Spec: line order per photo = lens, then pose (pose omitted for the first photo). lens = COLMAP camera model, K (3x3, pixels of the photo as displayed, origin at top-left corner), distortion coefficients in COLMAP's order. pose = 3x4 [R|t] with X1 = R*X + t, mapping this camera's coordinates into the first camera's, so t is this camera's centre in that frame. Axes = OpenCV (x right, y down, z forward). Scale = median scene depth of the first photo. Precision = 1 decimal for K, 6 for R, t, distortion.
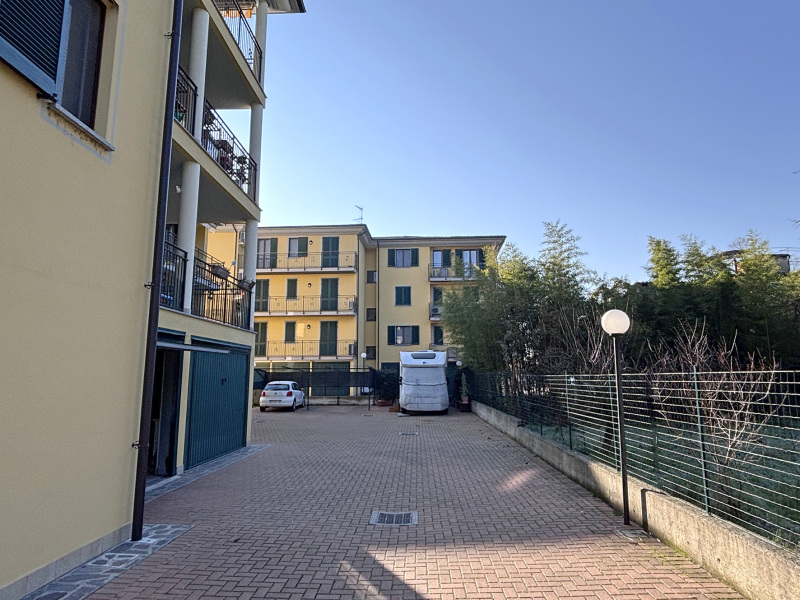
lens RADIAL K [[496.0, 0, 399.4], [0, 496.0, 298.8], [0, 0, 1]] dist [-0.005260, -0.006157]
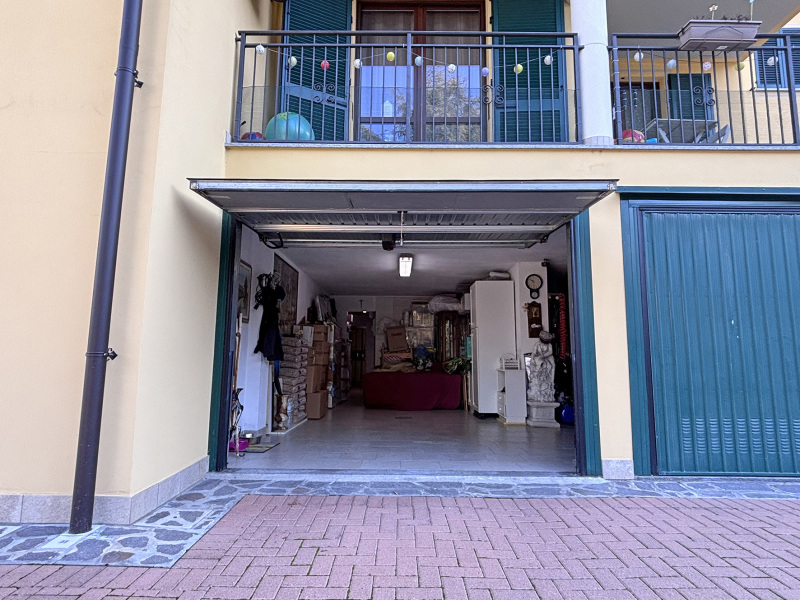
lens RADIAL K [[460.5, 0, 397.9], [0, 460.5, 295.8], [0, 0, 1]] dist [0.012396, -0.002705]
pose [[0.030423, -0.123993, -0.991817, -0.000800], [0.148976, 0.981755, -0.118165, 0.361696], [0.988373, -0.144162, 0.048340, 1.387436]]
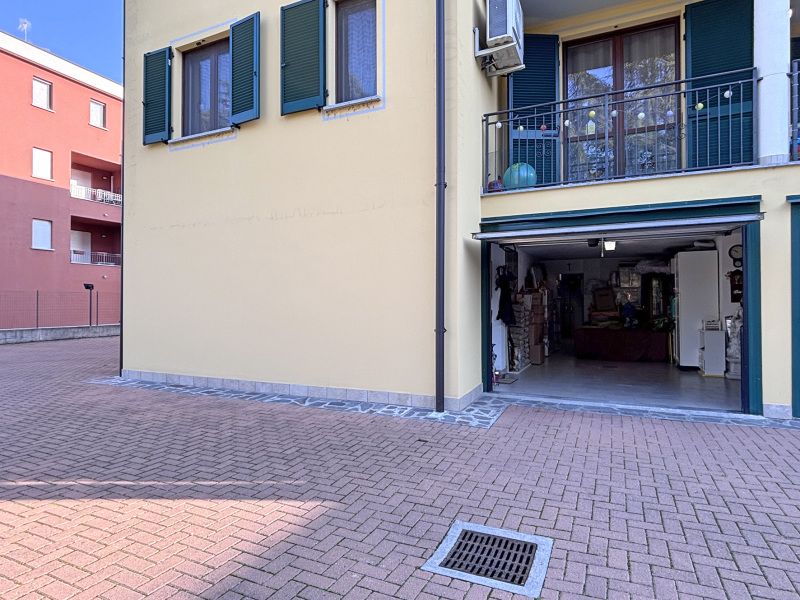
lens RADIAL K [[460.5, 0, 401.6], [0, 460.5, 294.8], [0, 0, 1]] dist [0.012396, -0.002705]
pose [[-0.383263, -0.003605, -0.923632, 0.496896], [0.152765, 0.985973, -0.067239, 0.289279], [0.910919, -0.166869, -0.377336, 1.405151]]
